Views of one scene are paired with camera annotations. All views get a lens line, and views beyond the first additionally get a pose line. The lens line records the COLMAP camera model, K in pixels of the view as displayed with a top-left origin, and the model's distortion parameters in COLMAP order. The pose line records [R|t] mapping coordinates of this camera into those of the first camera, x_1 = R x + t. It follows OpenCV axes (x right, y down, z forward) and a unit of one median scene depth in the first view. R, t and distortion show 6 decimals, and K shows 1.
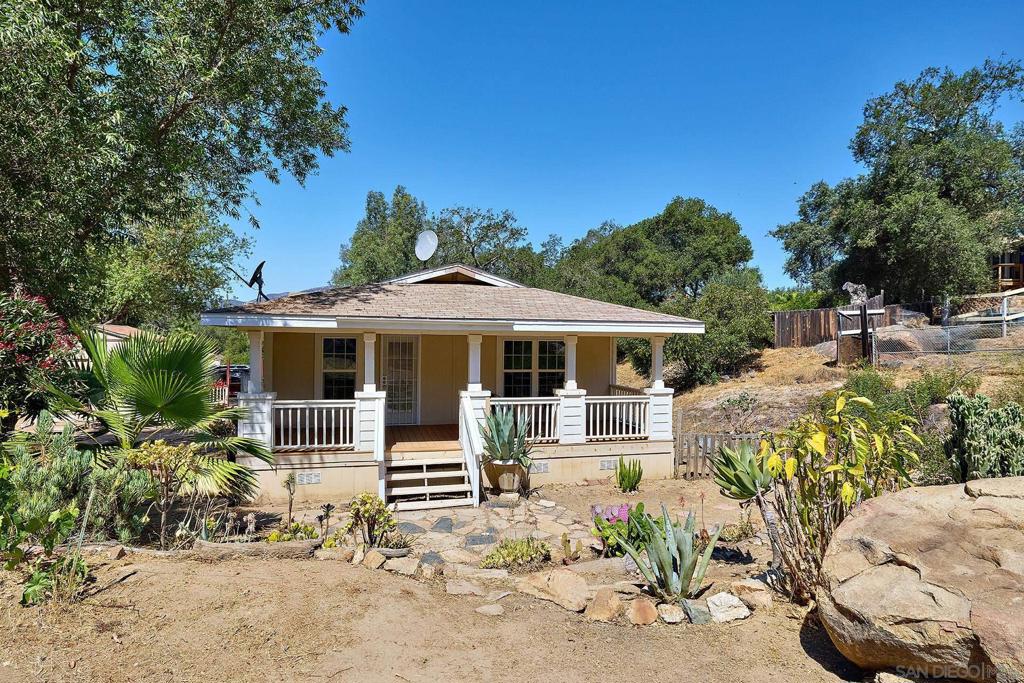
lens RADIAL K [[578.5, 0, 509.2], [0, 578.5, 345.6], [0, 0, 1]] dist [0.007945, 0.000898]
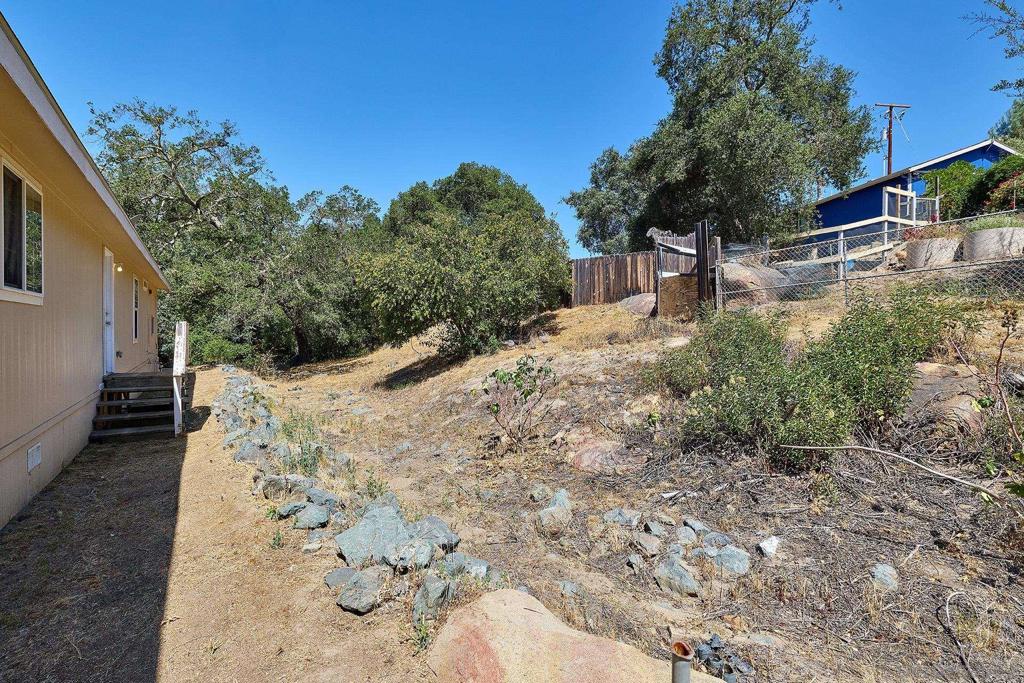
lens RADIAL K [[483.7, 0, 512.1], [0, 483.7, 337.2], [0, 0, 1]] dist [0.004420, 0.000000]
pose [[0.948304, -0.004116, 0.317336, 0.186126], [0.003899, 0.999992, 0.001320, 0.045157], [-0.317339, -0.000014, 0.948312, 0.433401]]
